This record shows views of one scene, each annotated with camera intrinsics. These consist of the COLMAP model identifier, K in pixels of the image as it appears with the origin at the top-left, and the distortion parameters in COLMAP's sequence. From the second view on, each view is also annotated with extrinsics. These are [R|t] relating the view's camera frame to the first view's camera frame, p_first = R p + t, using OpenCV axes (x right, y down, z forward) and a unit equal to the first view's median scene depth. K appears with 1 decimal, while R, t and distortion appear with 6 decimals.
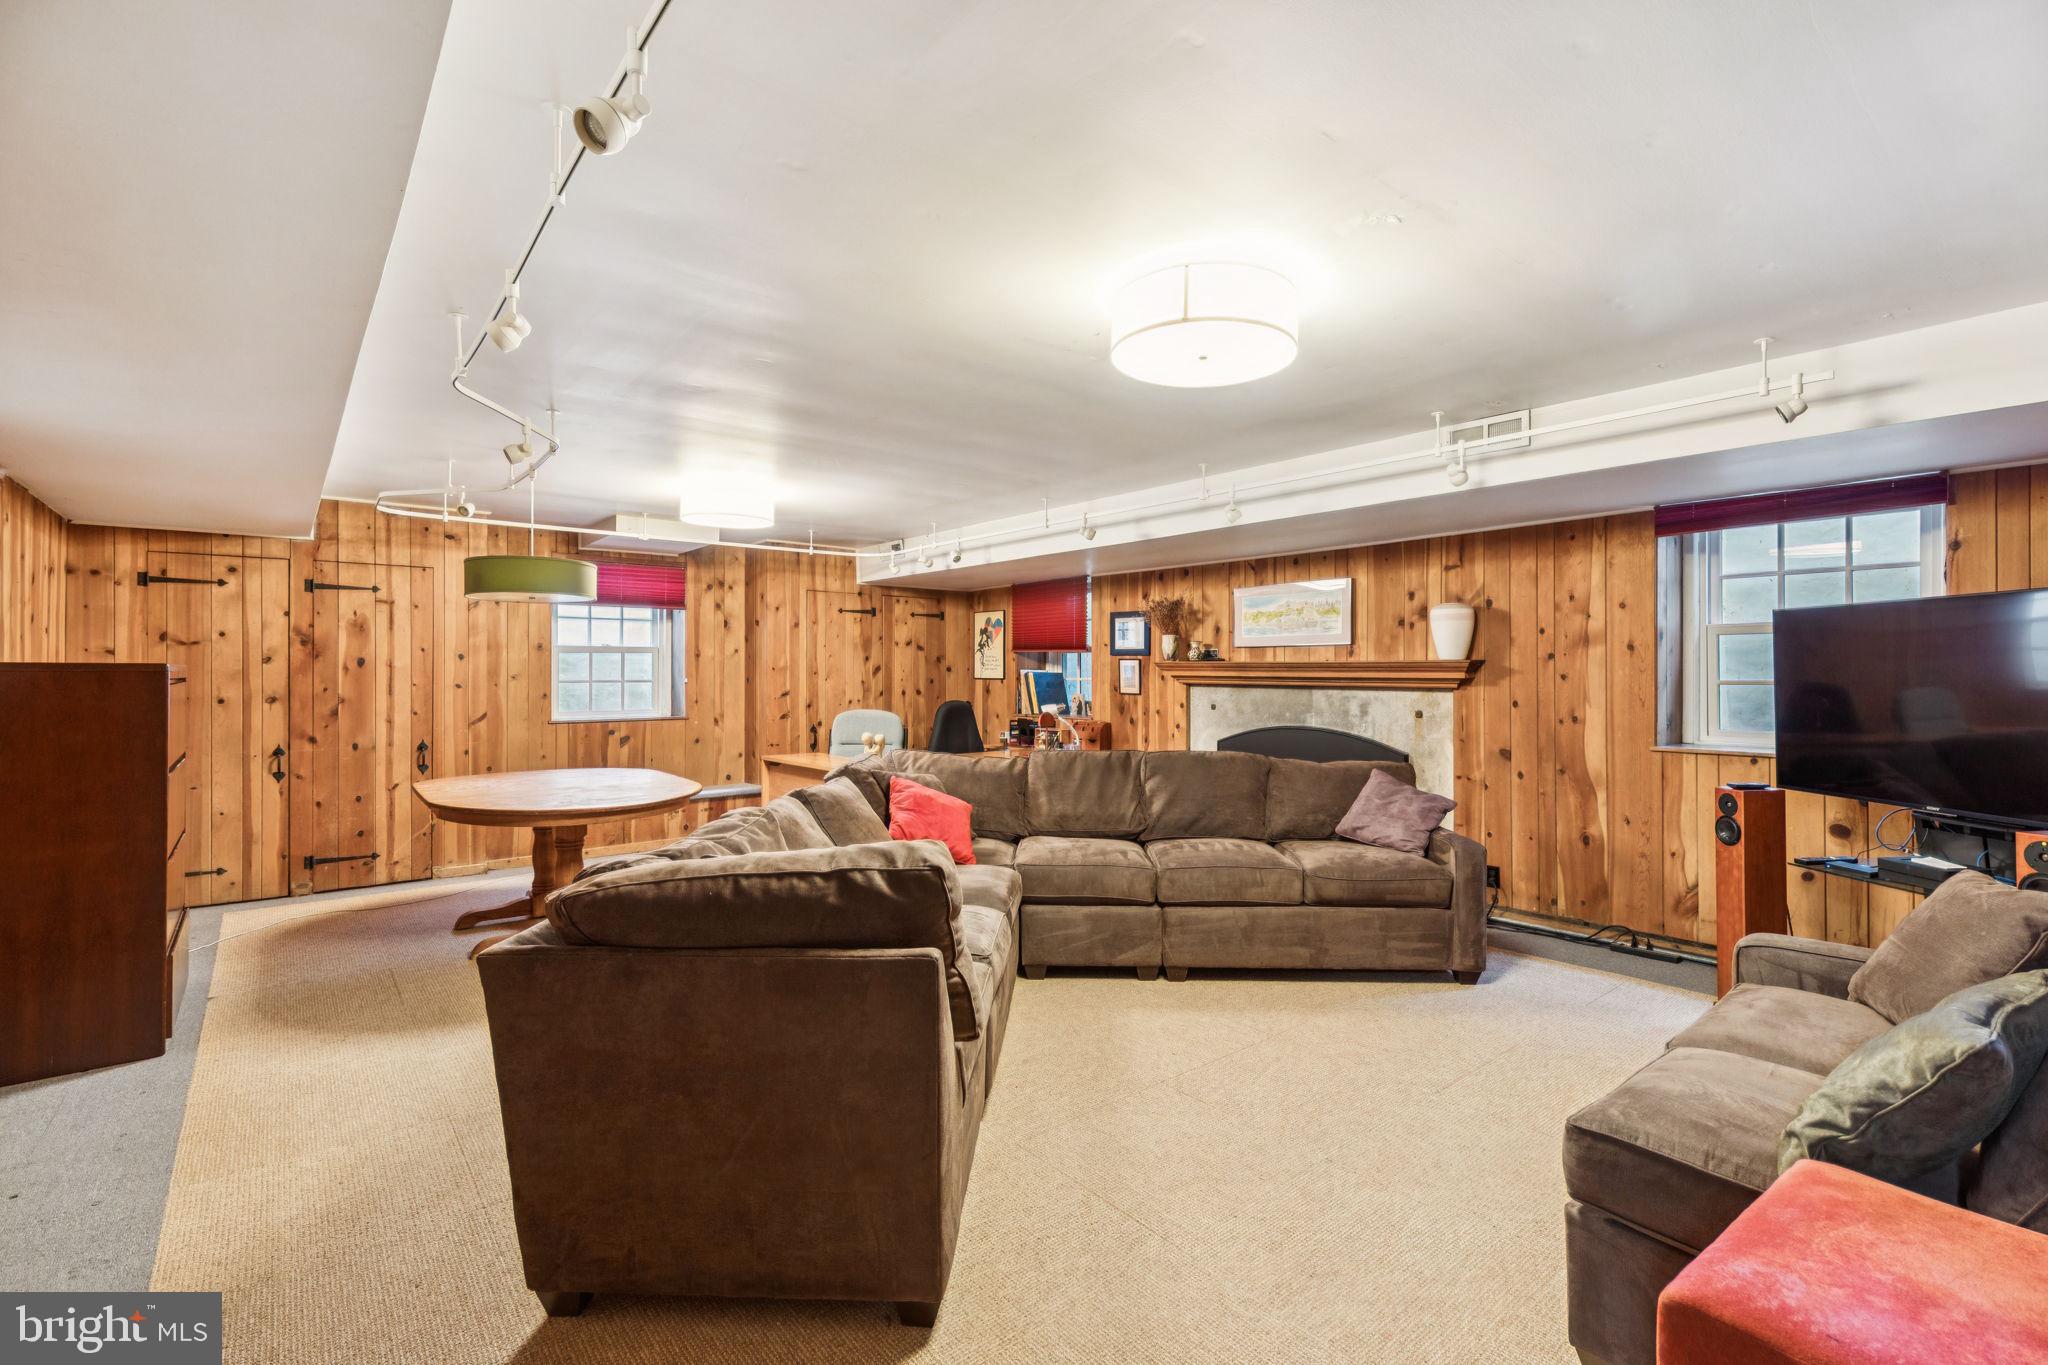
lens RADIAL K [[941.9, 0, 1021.3], [0, 941.9, 672.2], [0, 0, 1]] dist [0.019719, 0.000017]
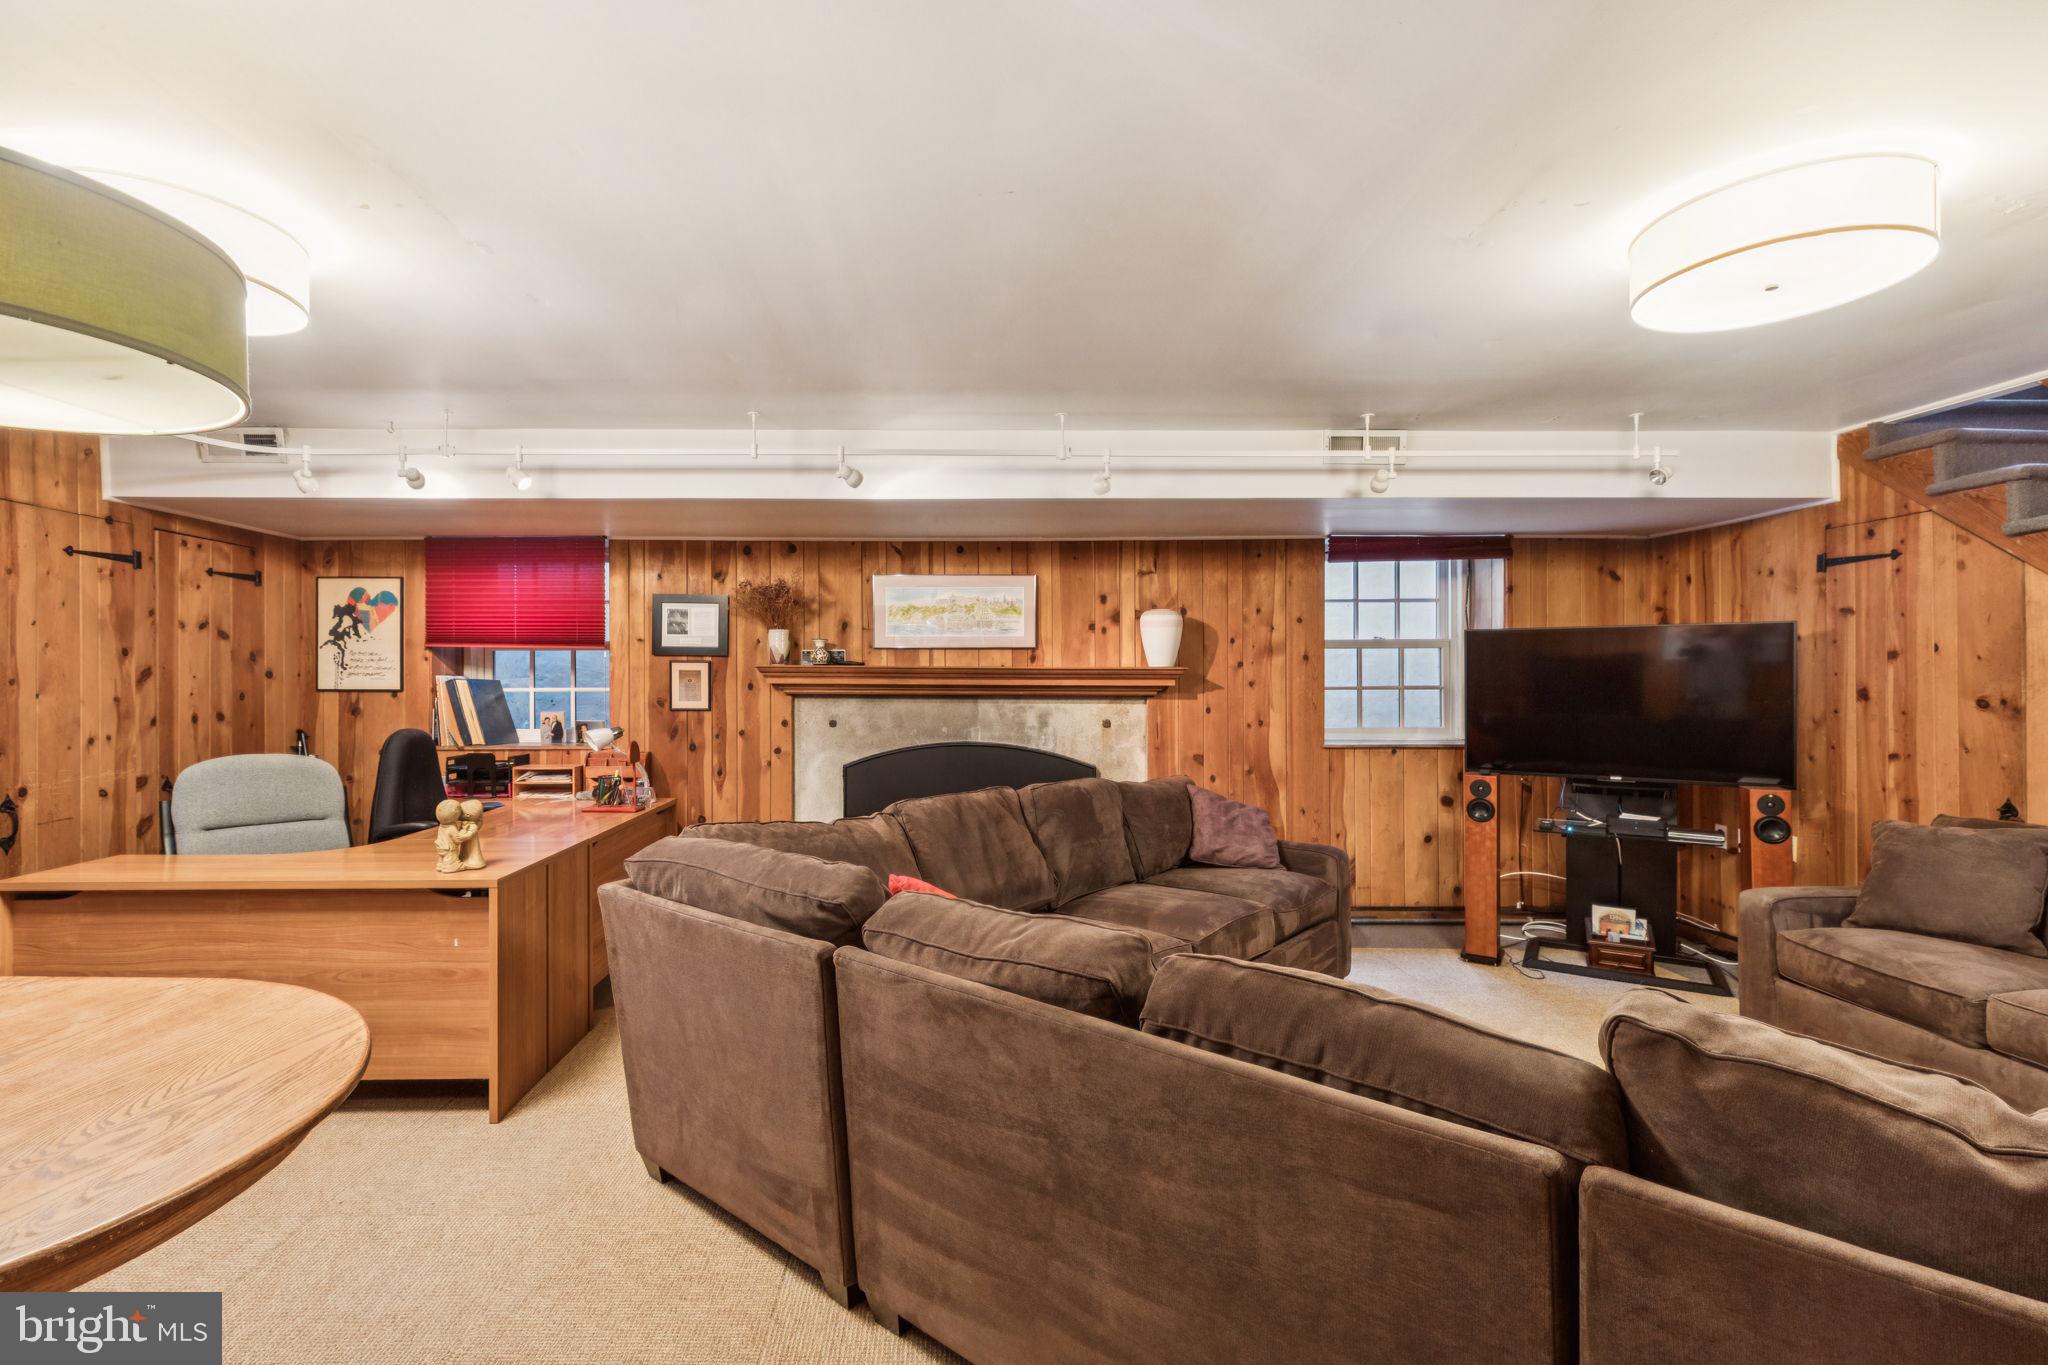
lens RADIAL K [[968.6, 0, 1024.0], [0, 968.6, 682.5], [0, 0, 1]] dist [0.013385, 0.000220]
pose [[0.626775, -0.003308, 0.779193, -0.347064], [0.000039, 0.999991, 0.004214, -0.000882], [-0.779200, -0.002611, 0.626769, 0.395825]]
